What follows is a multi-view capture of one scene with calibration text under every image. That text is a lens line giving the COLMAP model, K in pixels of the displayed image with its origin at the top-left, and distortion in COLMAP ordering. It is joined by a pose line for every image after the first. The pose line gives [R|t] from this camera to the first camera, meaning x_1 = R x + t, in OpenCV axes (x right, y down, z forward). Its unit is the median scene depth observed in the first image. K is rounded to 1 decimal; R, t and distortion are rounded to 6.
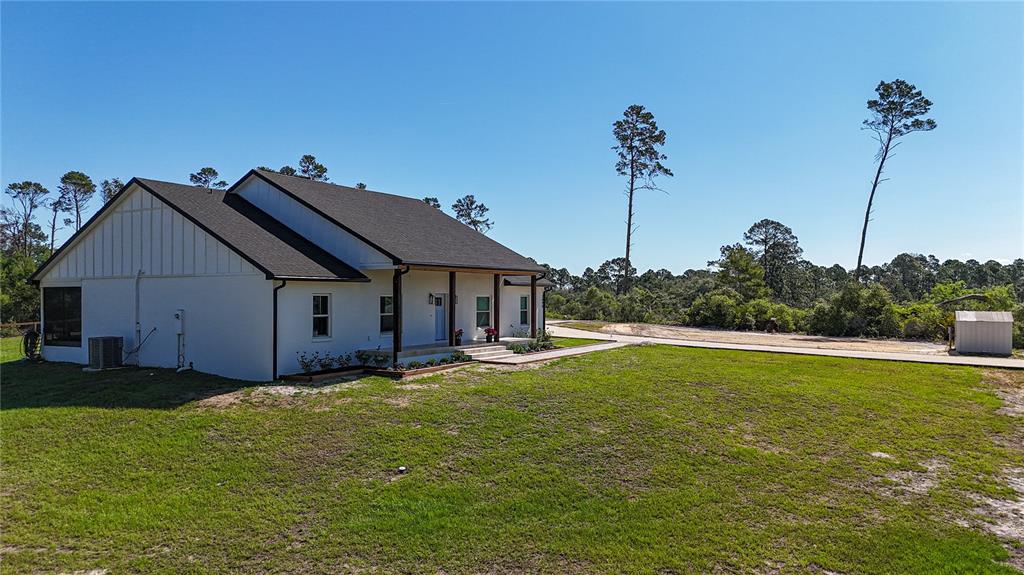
lens RADIAL K [[759.8, 0, 510.1], [0, 759.8, 289.9], [0, 0, 1]] dist [0.077029, -0.077716]
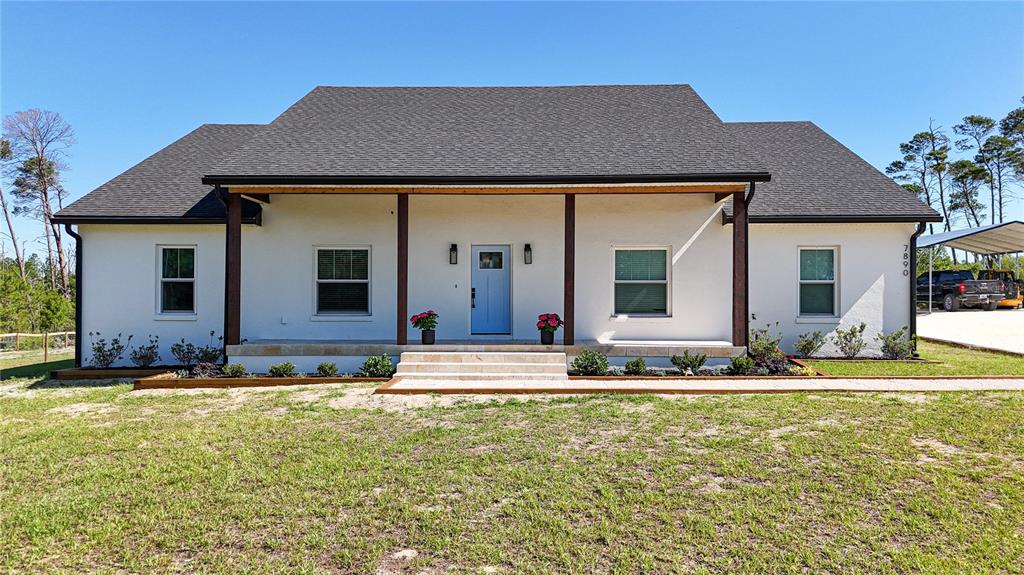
lens RADIAL K [[765.1, 0, 508.3], [0, 765.1, 298.2], [0, 0, 1]] dist [0.061557, -0.041337]
pose [[0.497844, -0.000363, -0.867266, 0.327505], [0.006591, 0.999973, 0.003365, 0.035803], [0.867241, -0.007391, 0.497833, 0.679627]]
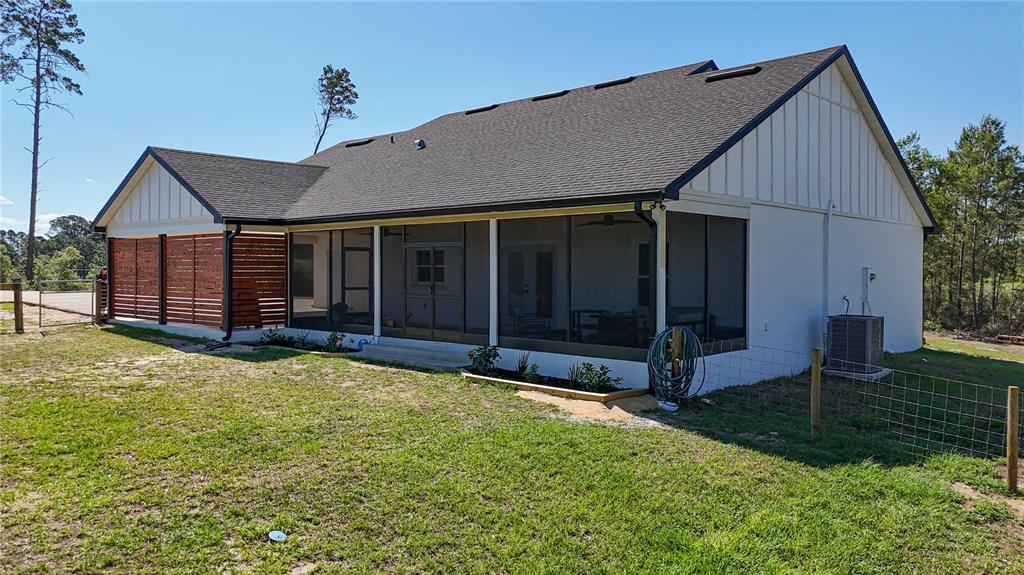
lens RADIAL K [[770.7, 0, 512.0], [0, 770.7, 287.5], [0, 0, 1]] dist [0.077883, -0.073589]
pose [[0.167916, -0.020547, 0.985587, -0.916800], [-0.010373, 0.999691, 0.022608, 0.024623], [-0.985747, -0.014020, 0.167651, 0.931834]]
